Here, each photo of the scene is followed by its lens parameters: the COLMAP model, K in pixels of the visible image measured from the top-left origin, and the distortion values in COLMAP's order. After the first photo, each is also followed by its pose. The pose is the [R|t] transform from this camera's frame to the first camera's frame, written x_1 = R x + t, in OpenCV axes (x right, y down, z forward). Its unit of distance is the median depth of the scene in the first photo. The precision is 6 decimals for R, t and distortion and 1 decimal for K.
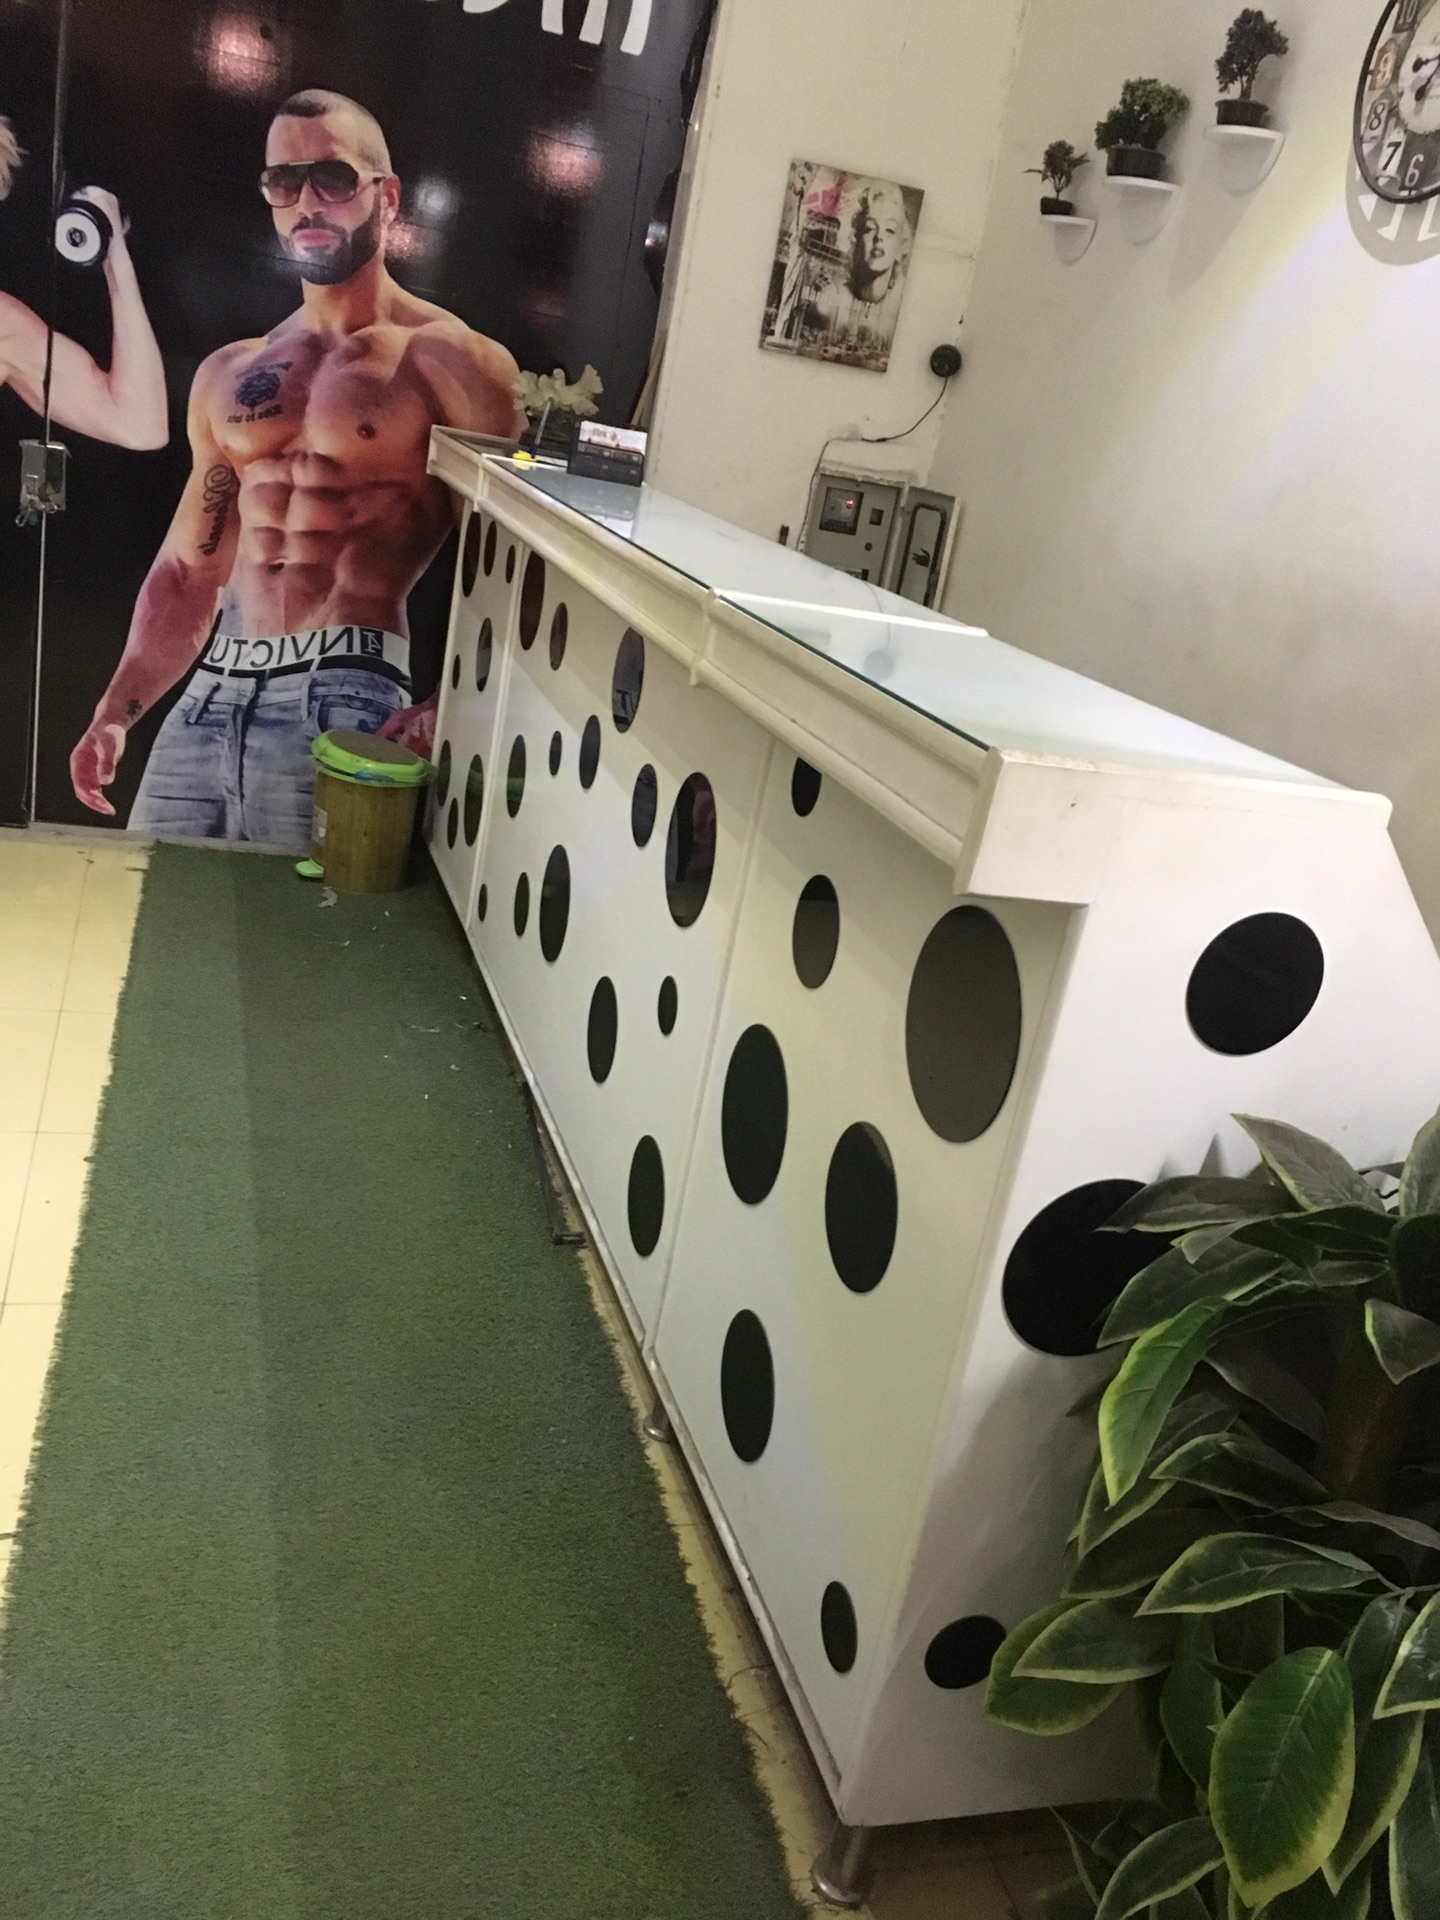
lens RADIAL K [[1612.4, 0, 728.4], [0, 1612.4, 964.3], [0, 0, 1]] dist [0.013937, -0.045957]
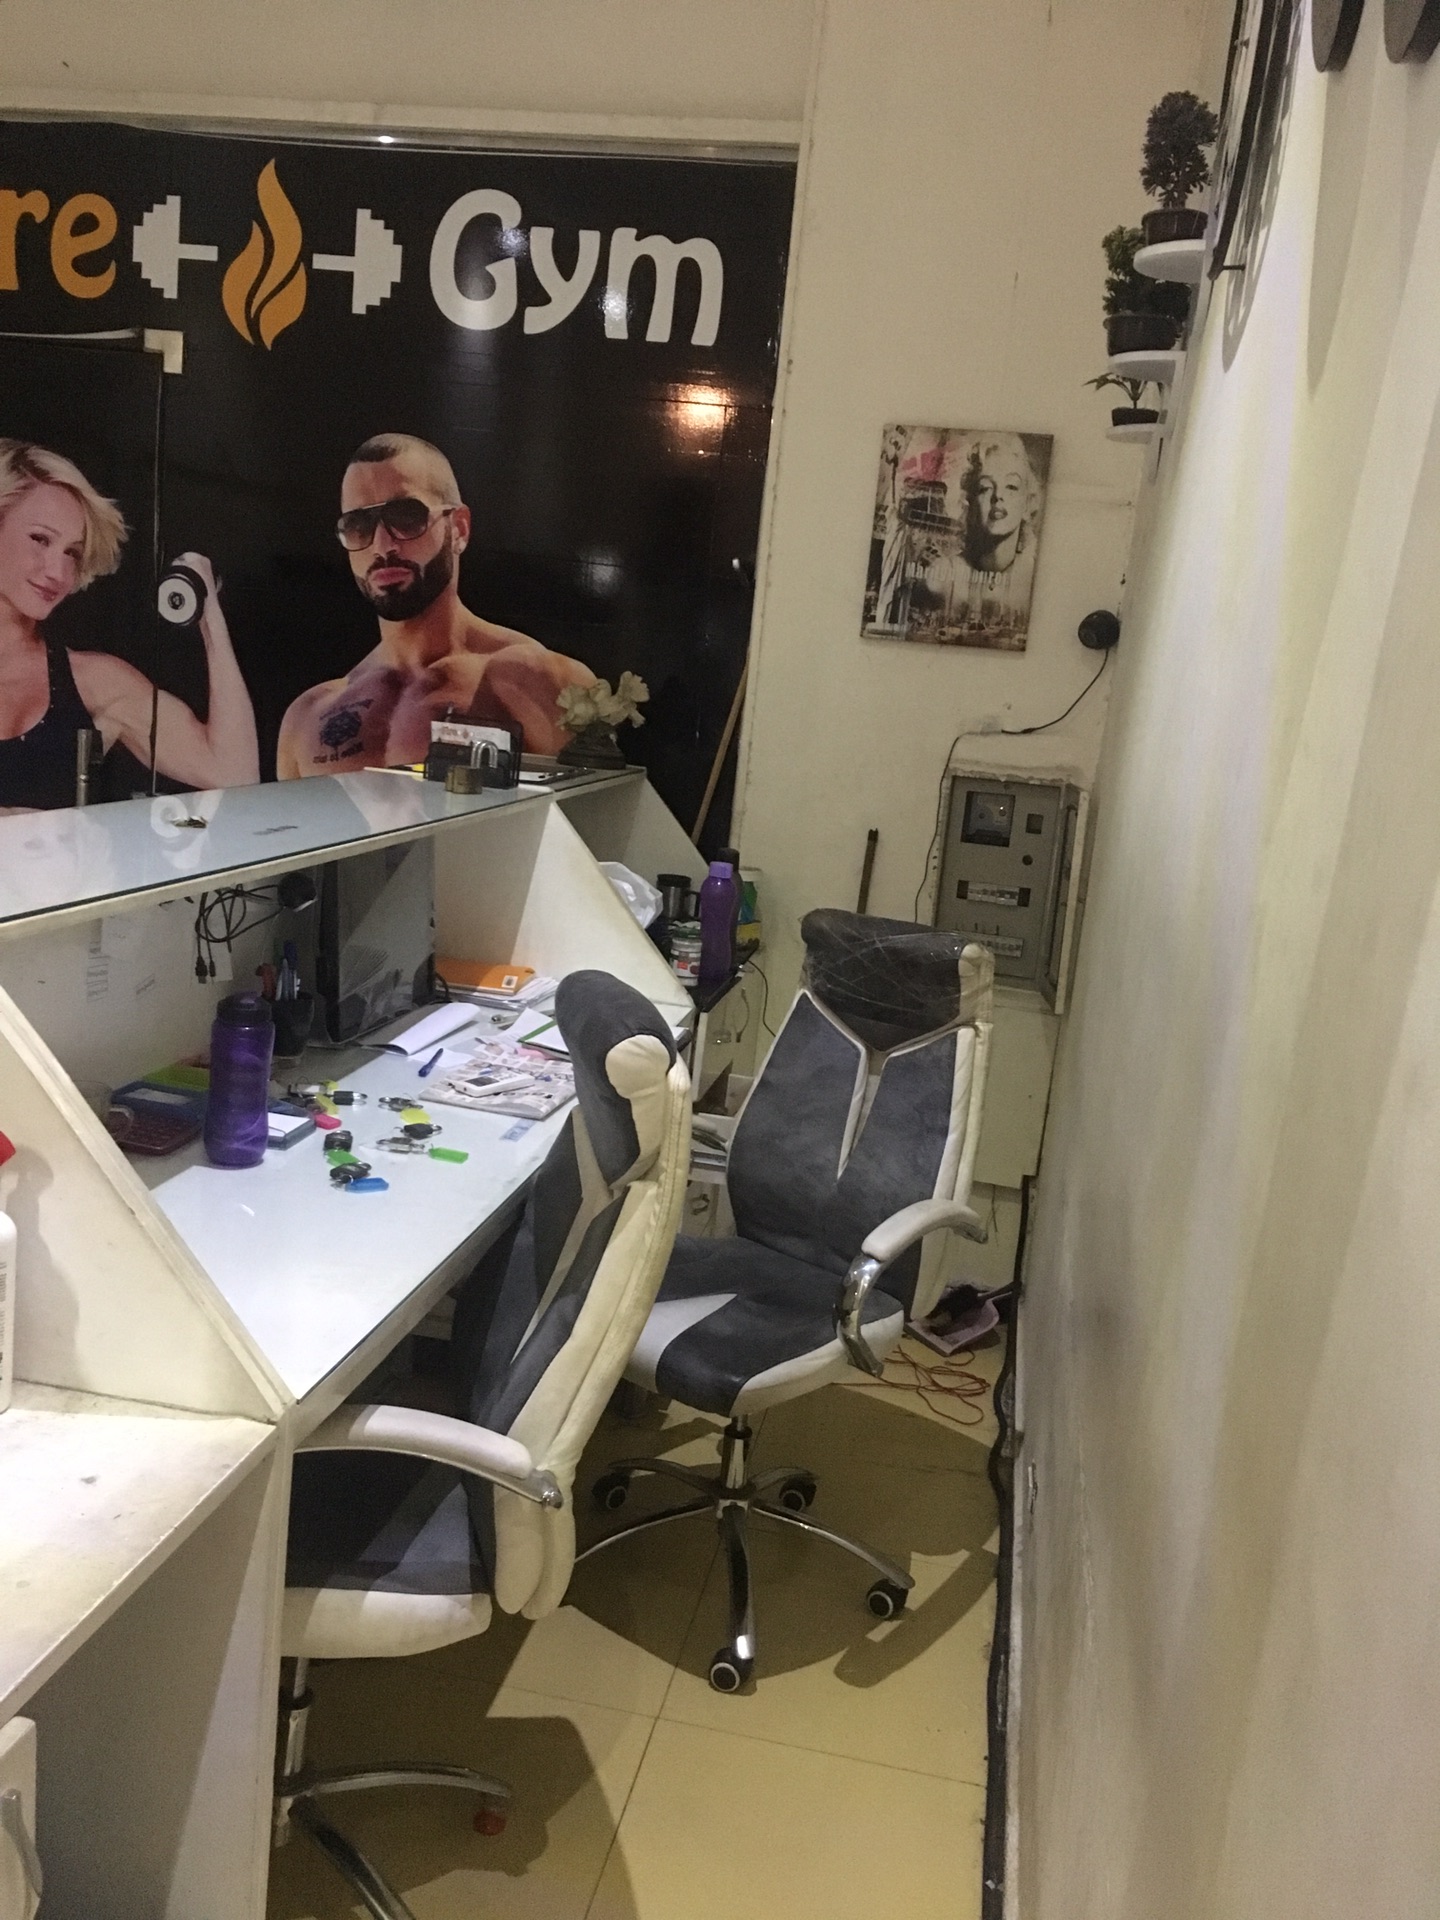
lens RADIAL K [[1612.4, 0, 718.6], [0, 1612.4, 968.3], [0, 0, 1]] dist [0.013937, -0.045957]
pose [[0.893495, -0.015065, -0.448820, 0.347695], [-0.083343, 0.976512, -0.198693, -0.039120], [0.441271, 0.214937, 0.871253, 0.278786]]
